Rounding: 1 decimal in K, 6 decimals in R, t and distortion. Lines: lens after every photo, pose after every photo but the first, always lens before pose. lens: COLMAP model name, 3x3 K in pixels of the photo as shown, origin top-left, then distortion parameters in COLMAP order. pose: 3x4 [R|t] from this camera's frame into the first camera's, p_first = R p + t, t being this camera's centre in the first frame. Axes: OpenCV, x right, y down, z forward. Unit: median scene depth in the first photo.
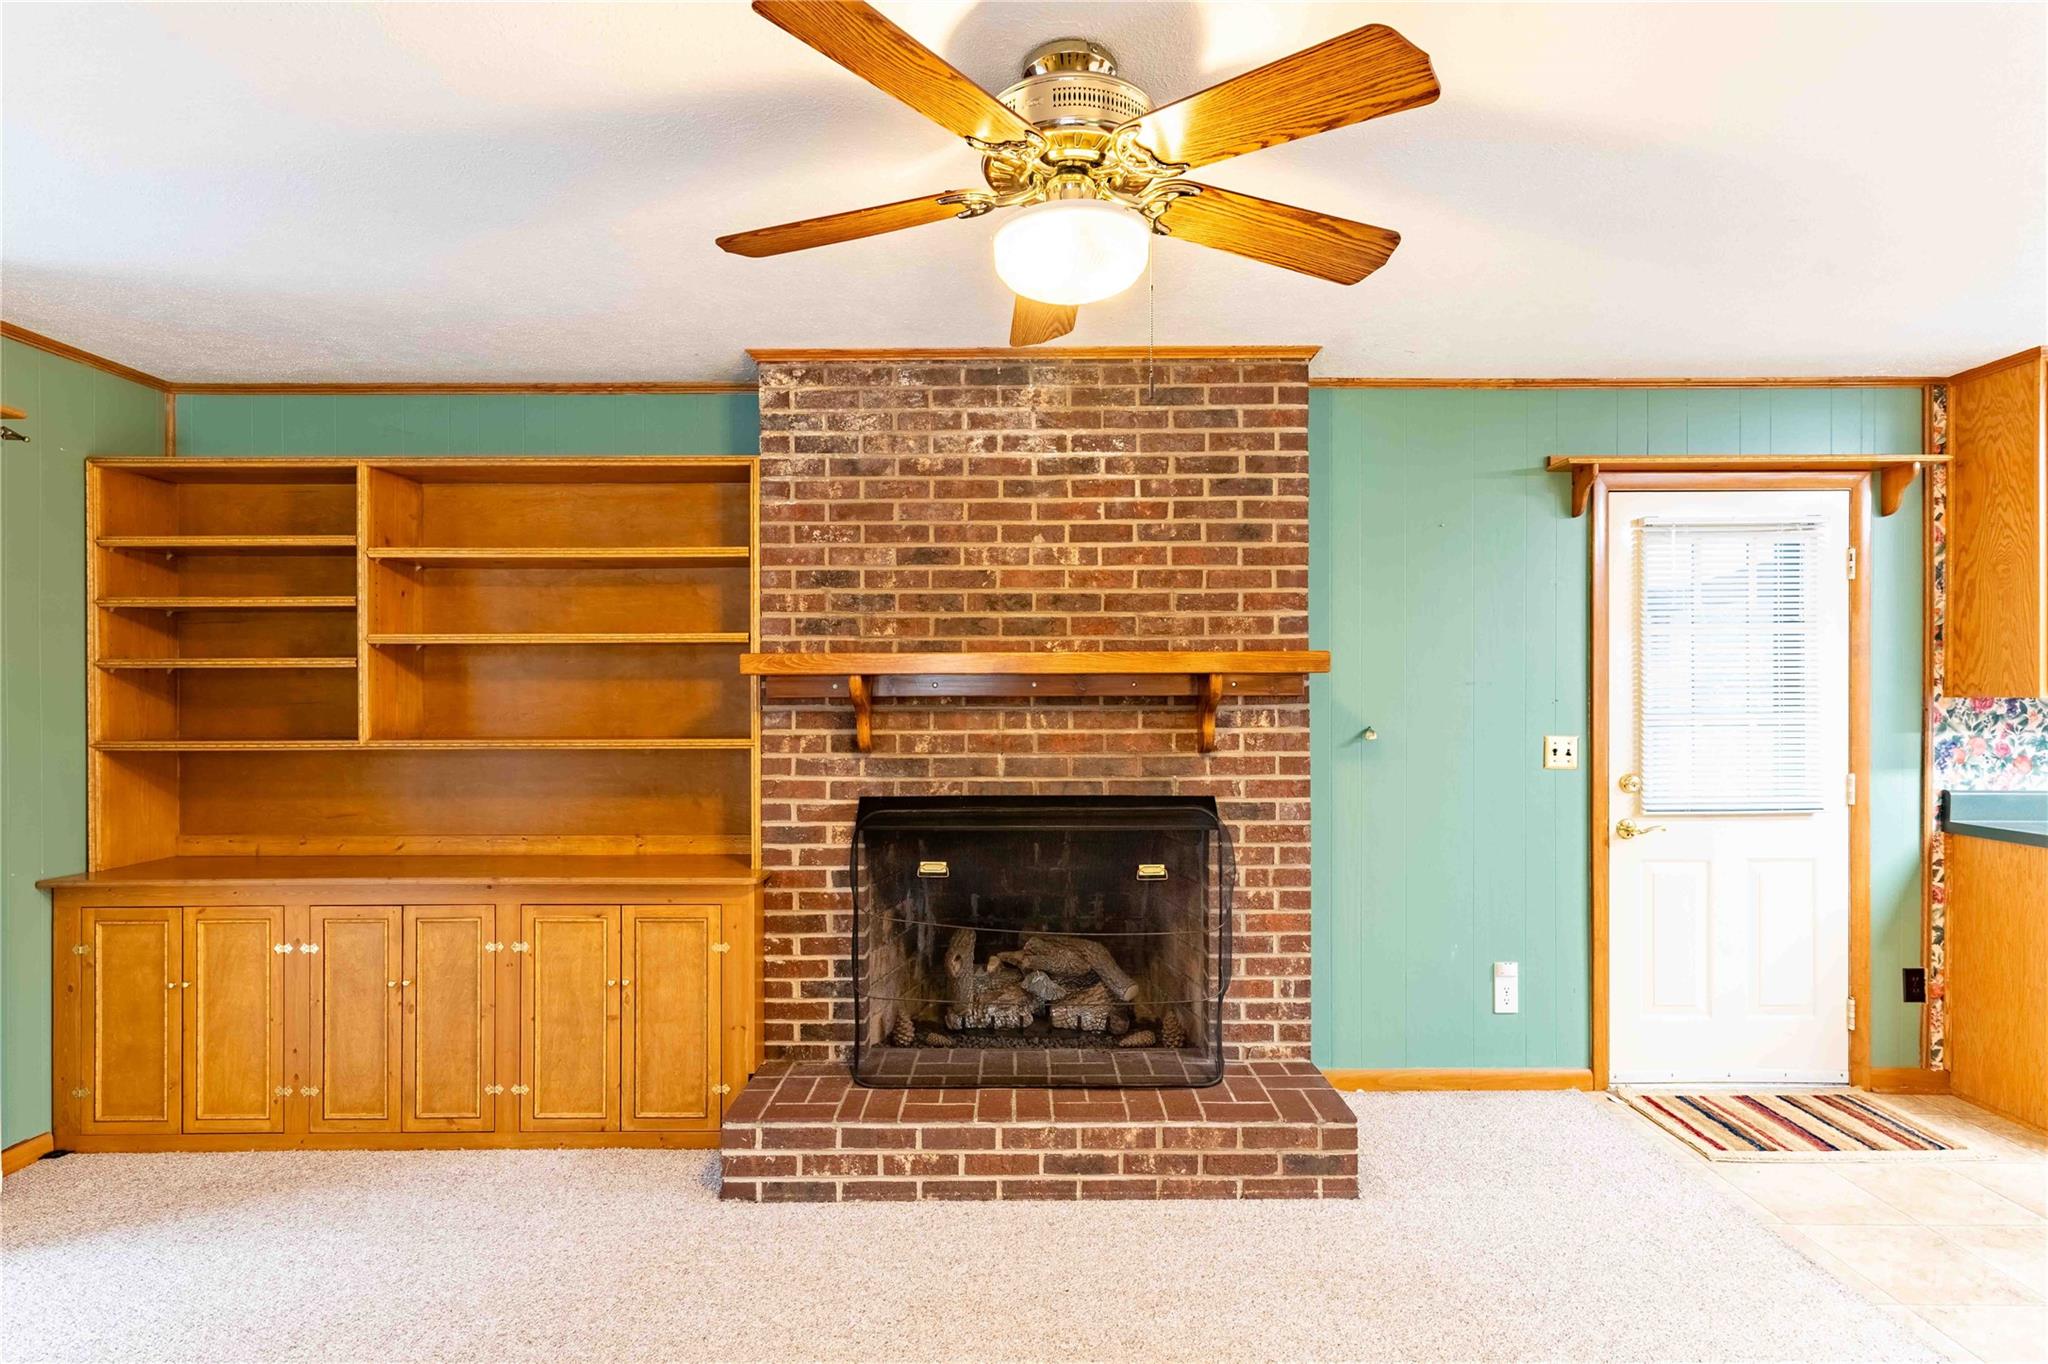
lens RADIAL K [[999.8, 0, 1024.0], [0, 999.8, 682.0], [0, 0, 1]] dist [0.002406, 0.000431]
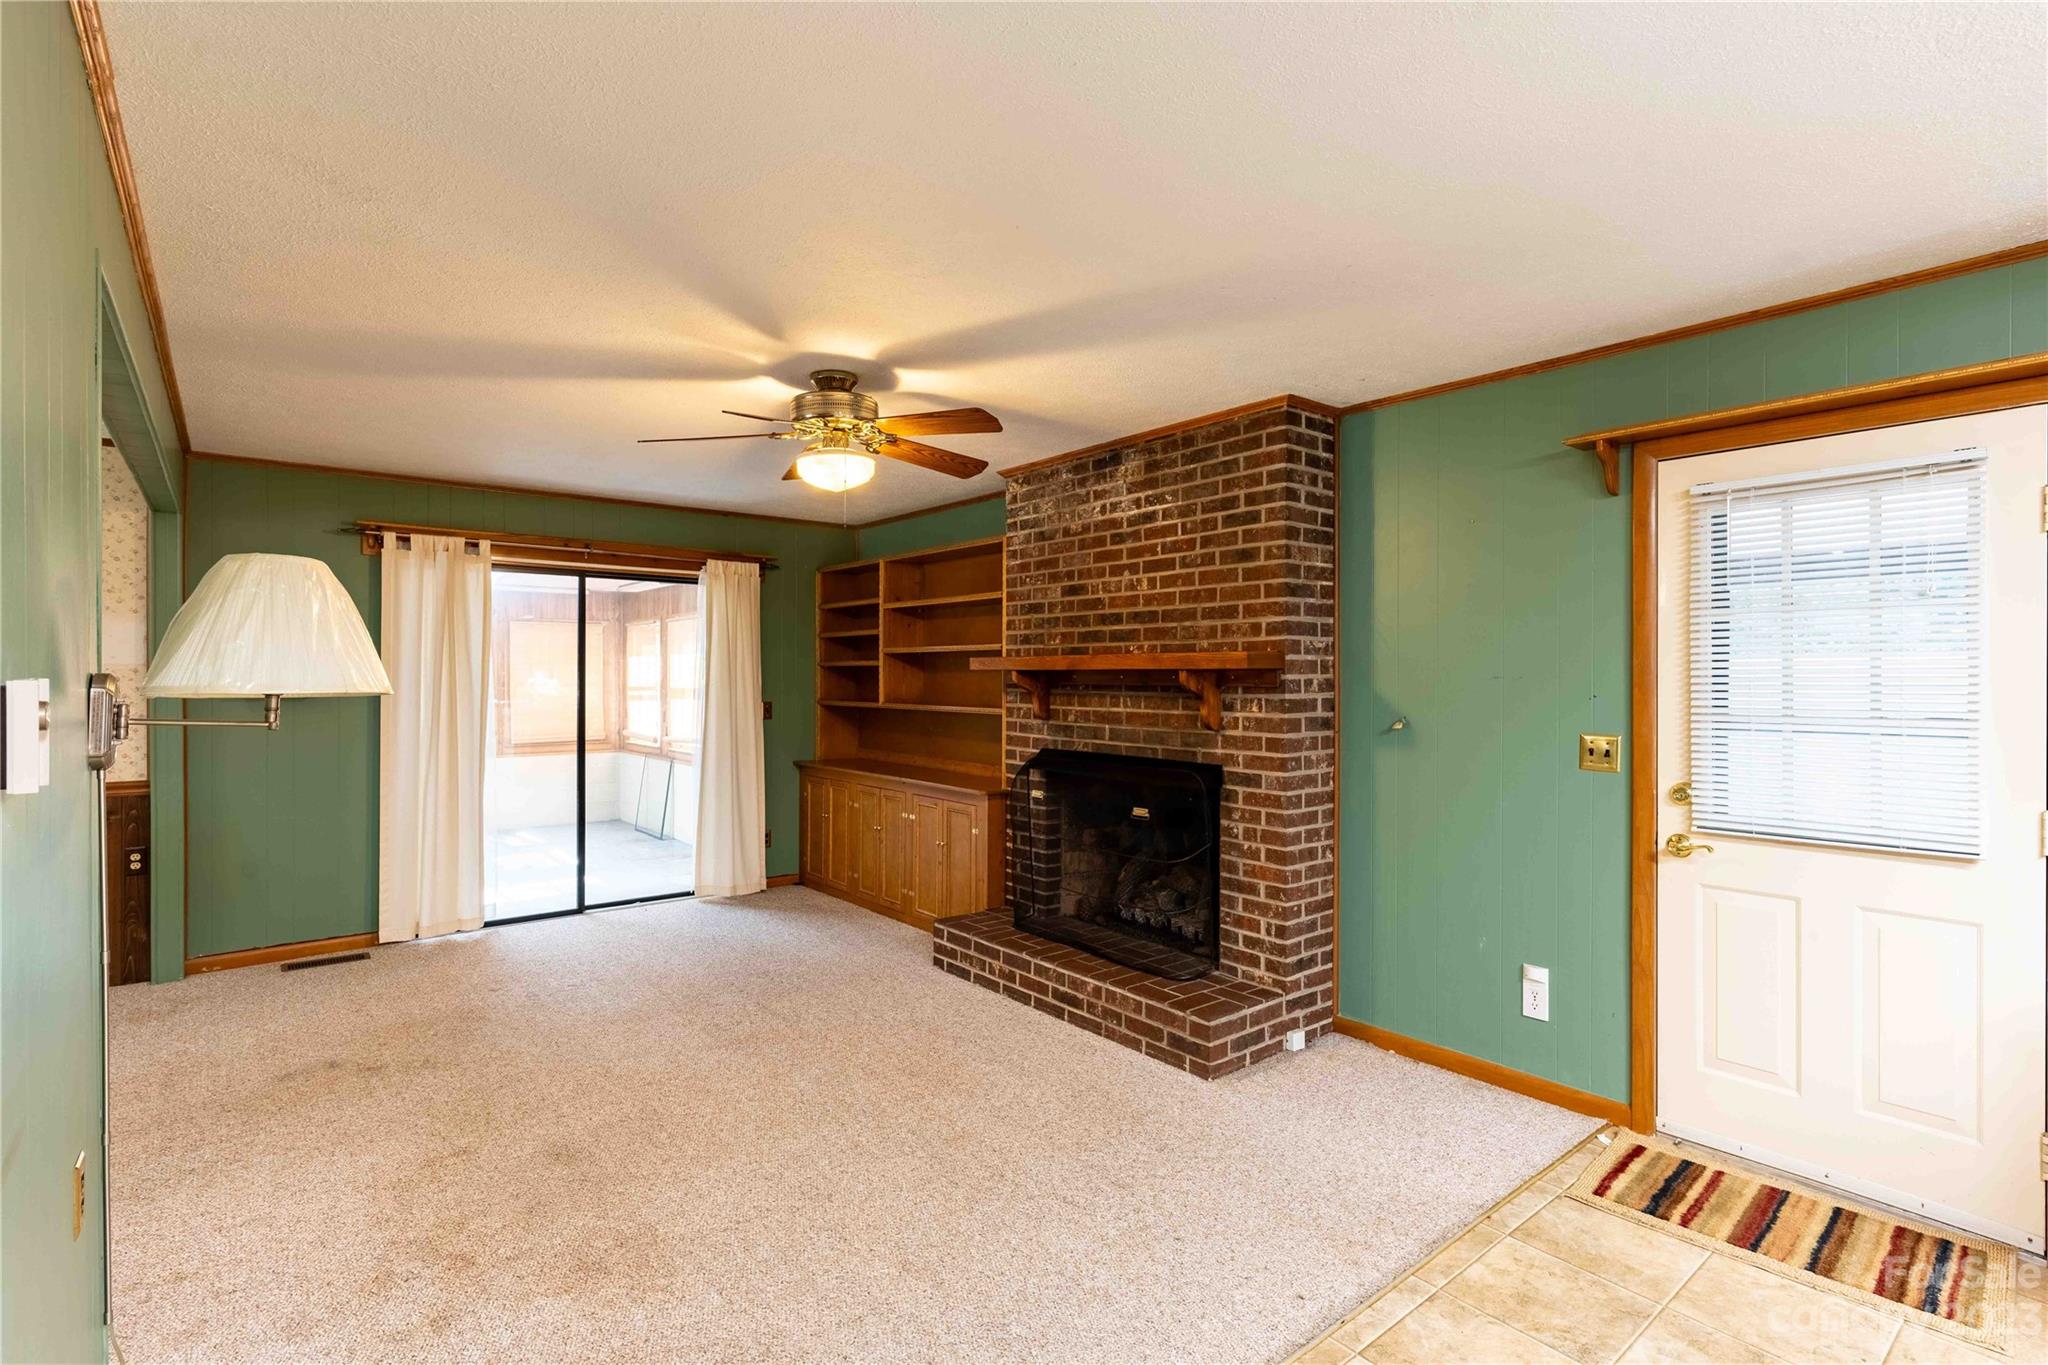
lens RADIAL K [[978.6, 0, 1049.2], [0, 978.6, 655.8], [0, 0, 1]] dist [-0.000608, -0.000555]
pose [[0.638300, -0.010025, -0.769723, 1.004618], [0.005155, 0.999948, -0.008749, -0.015147], [0.769771, 0.001617, 0.638318, 0.037551]]
